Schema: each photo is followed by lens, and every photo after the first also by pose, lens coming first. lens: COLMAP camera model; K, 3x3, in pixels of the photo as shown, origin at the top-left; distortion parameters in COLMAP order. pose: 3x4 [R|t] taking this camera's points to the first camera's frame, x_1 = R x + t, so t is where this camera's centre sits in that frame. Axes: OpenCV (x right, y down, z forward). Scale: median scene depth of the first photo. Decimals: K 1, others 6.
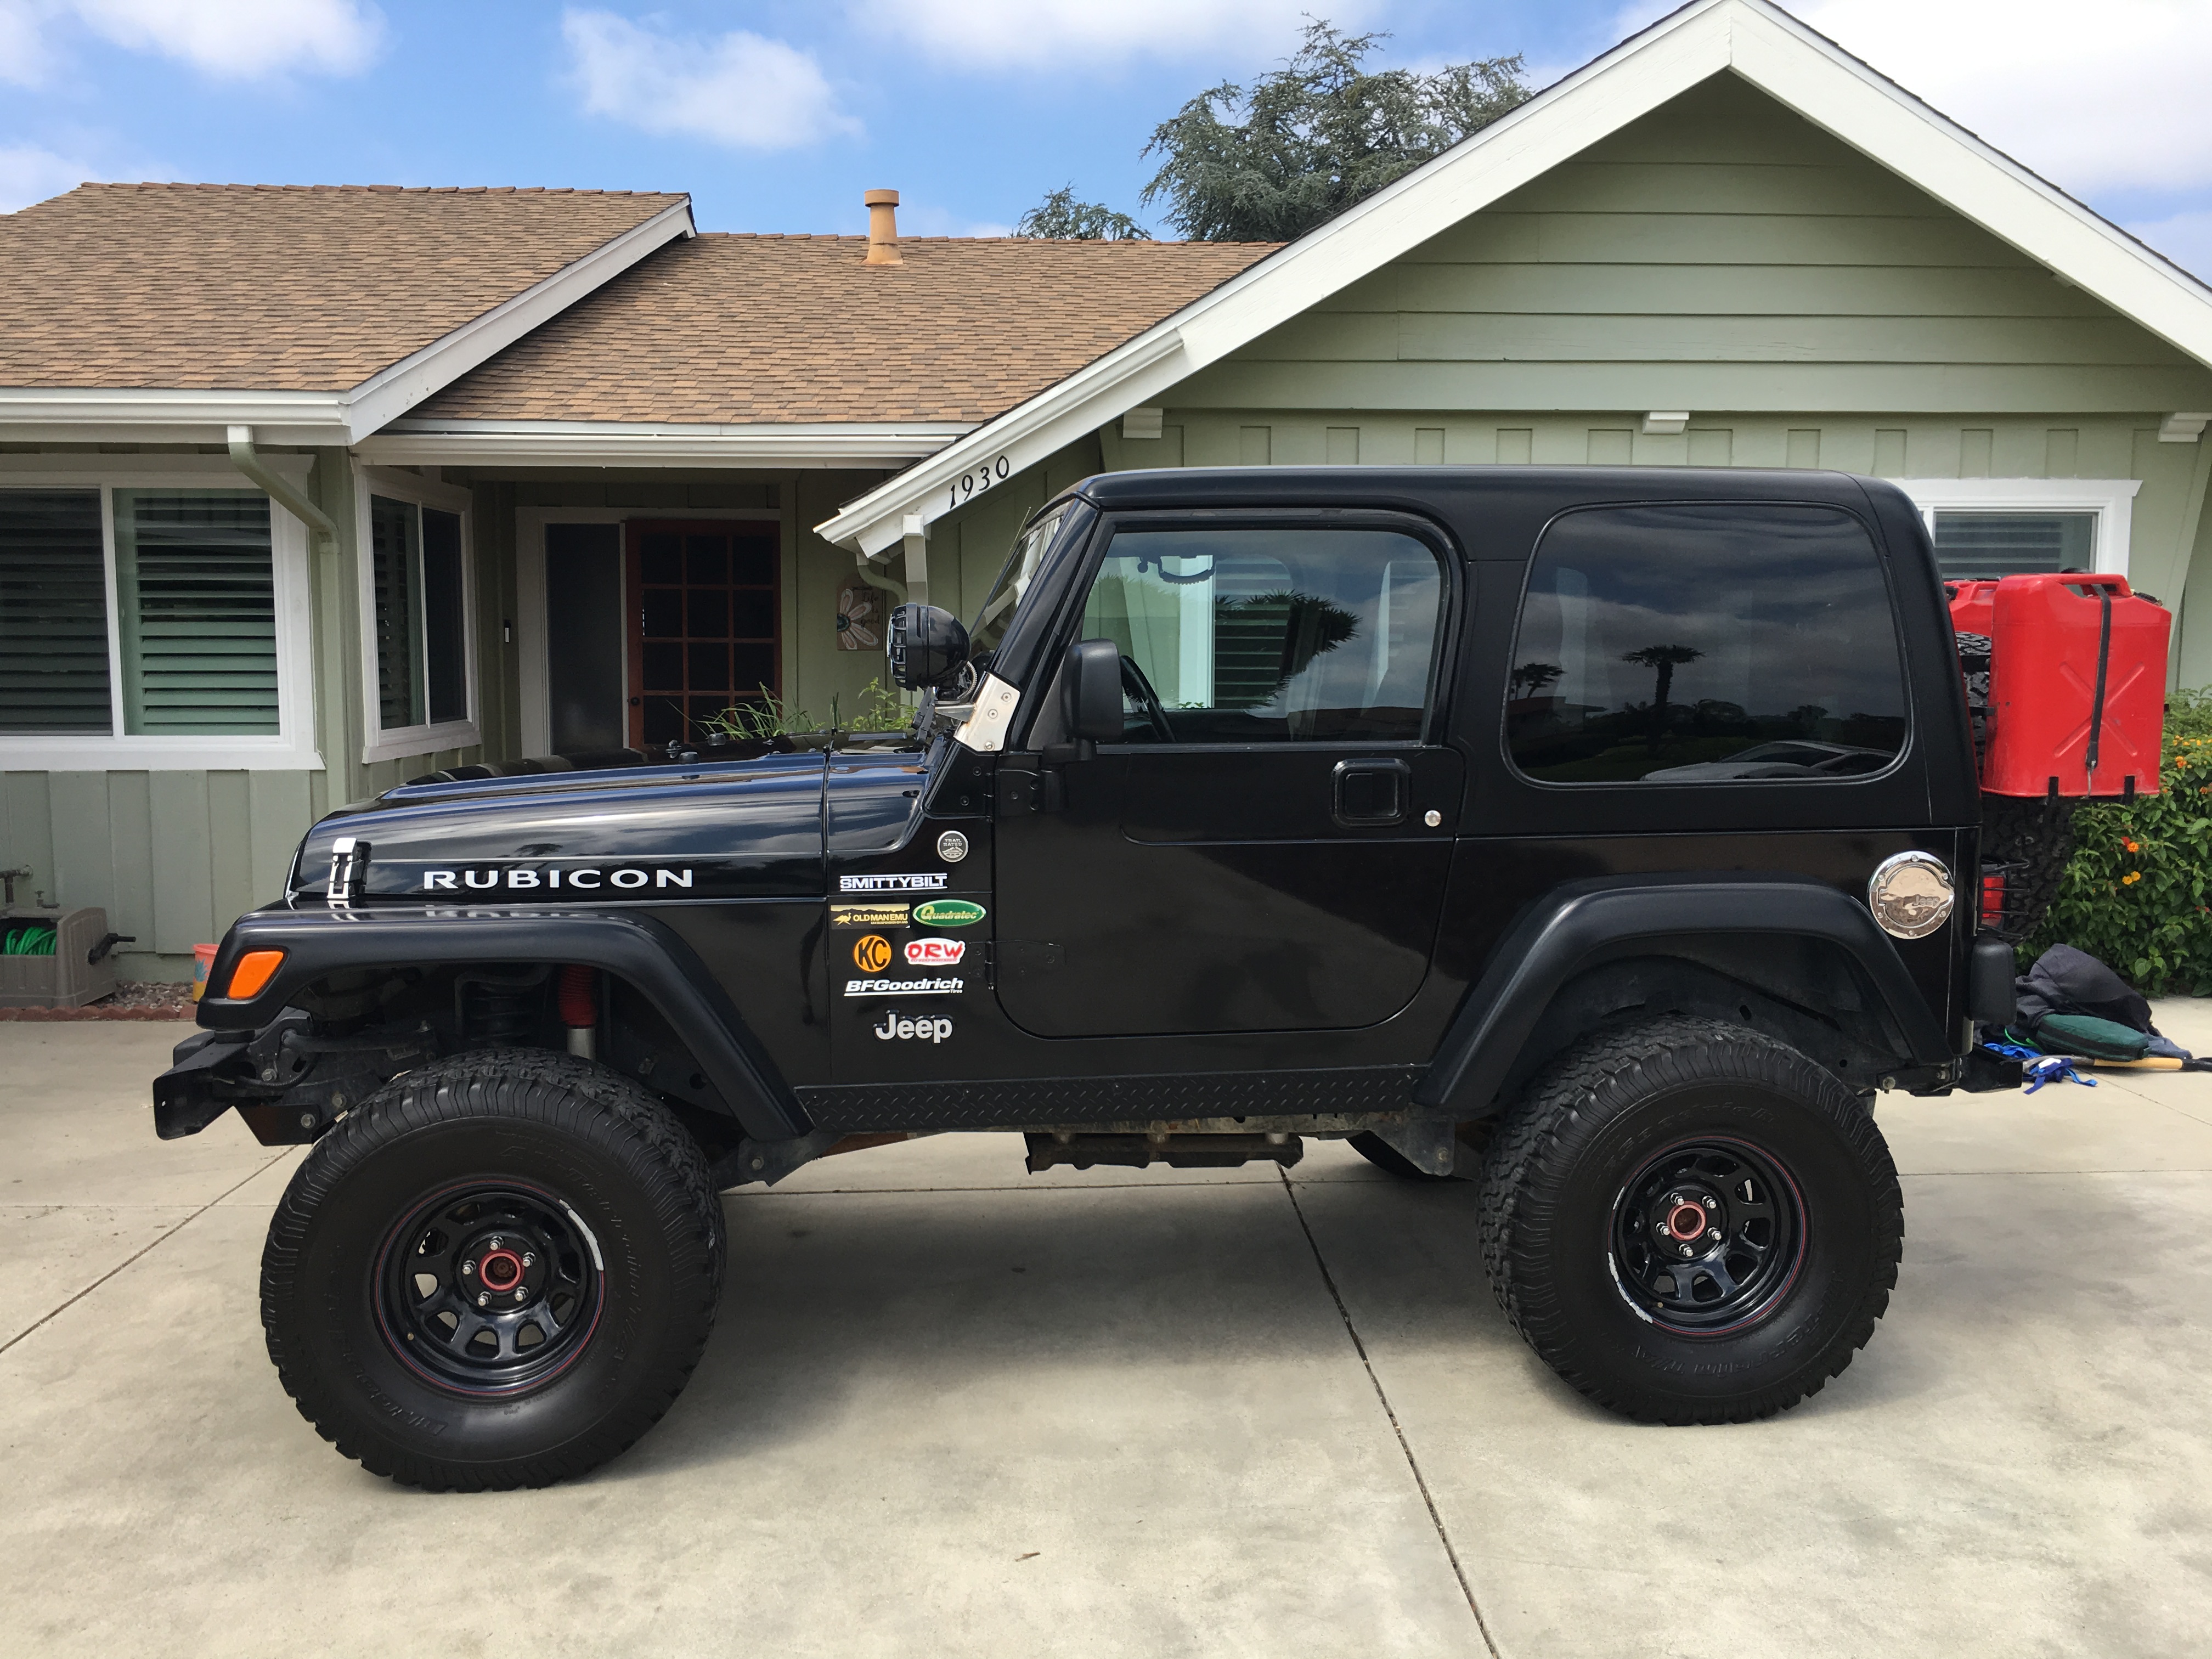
lens RADIAL K [[1893.0, 0, 1106.0], [0, 1893.0, 829.5], [0, 0, 1]] dist [0.070675, -0.082846]
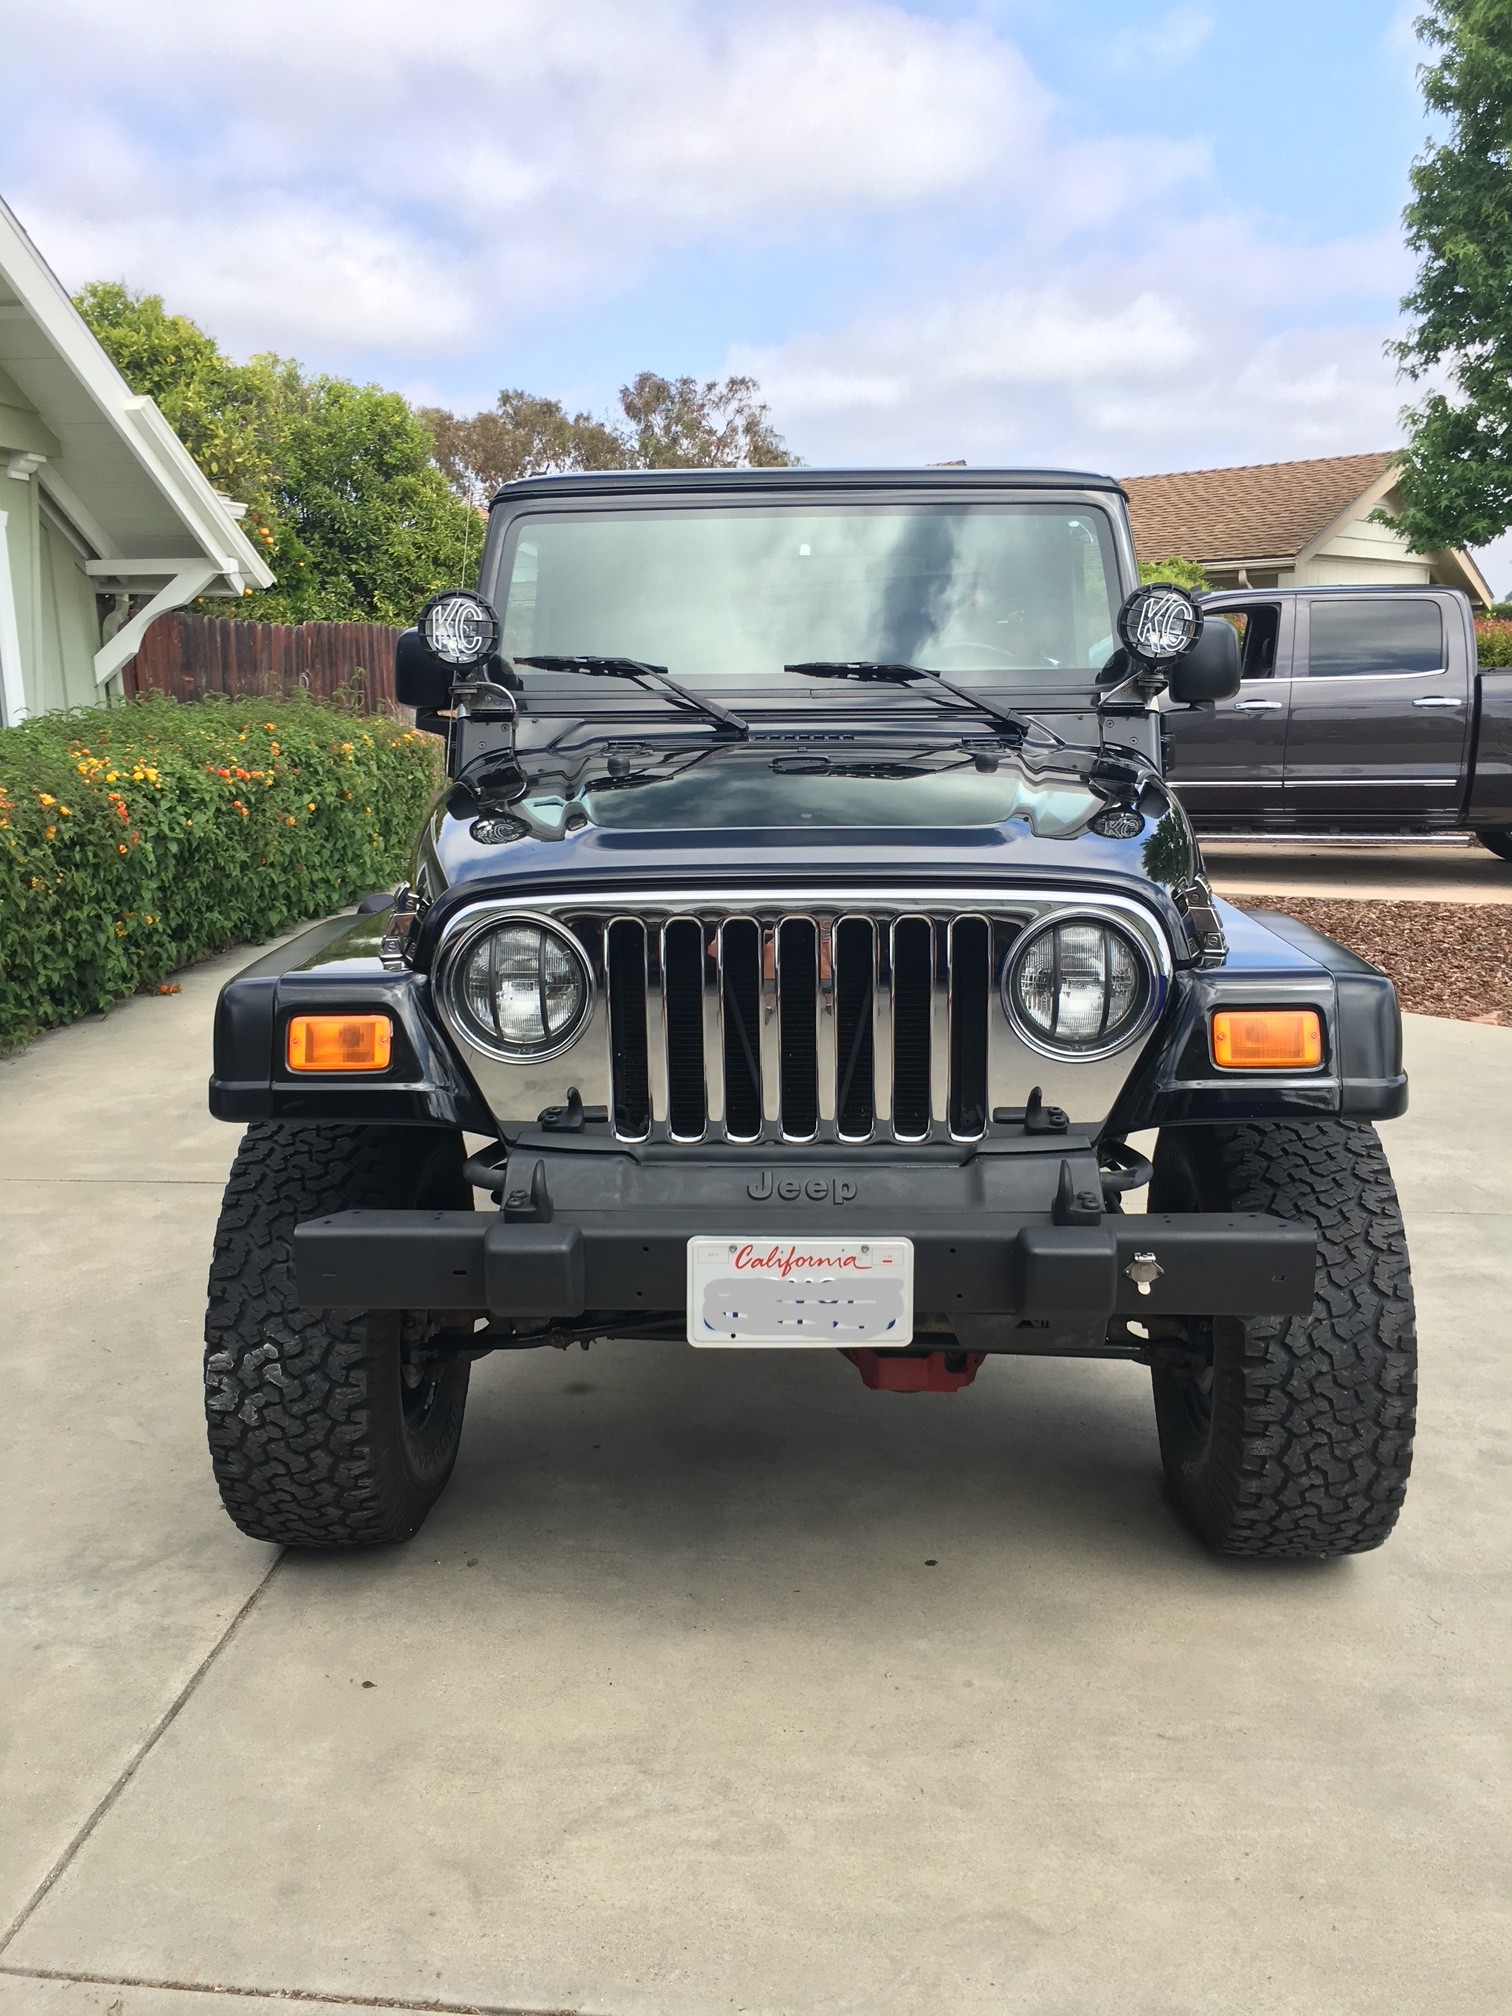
lens RADIAL K [[1725.3, 0, 756.0], [0, 1725.3, 1008.0], [0, 0, 1]] dist [0.070675, -0.082846]
pose [[0.151668, -0.202380, 0.967491, -1.007322], [0.115634, 0.975726, 0.185975, -0.085727], [-0.981644, 0.083669, 0.171388, 0.967281]]
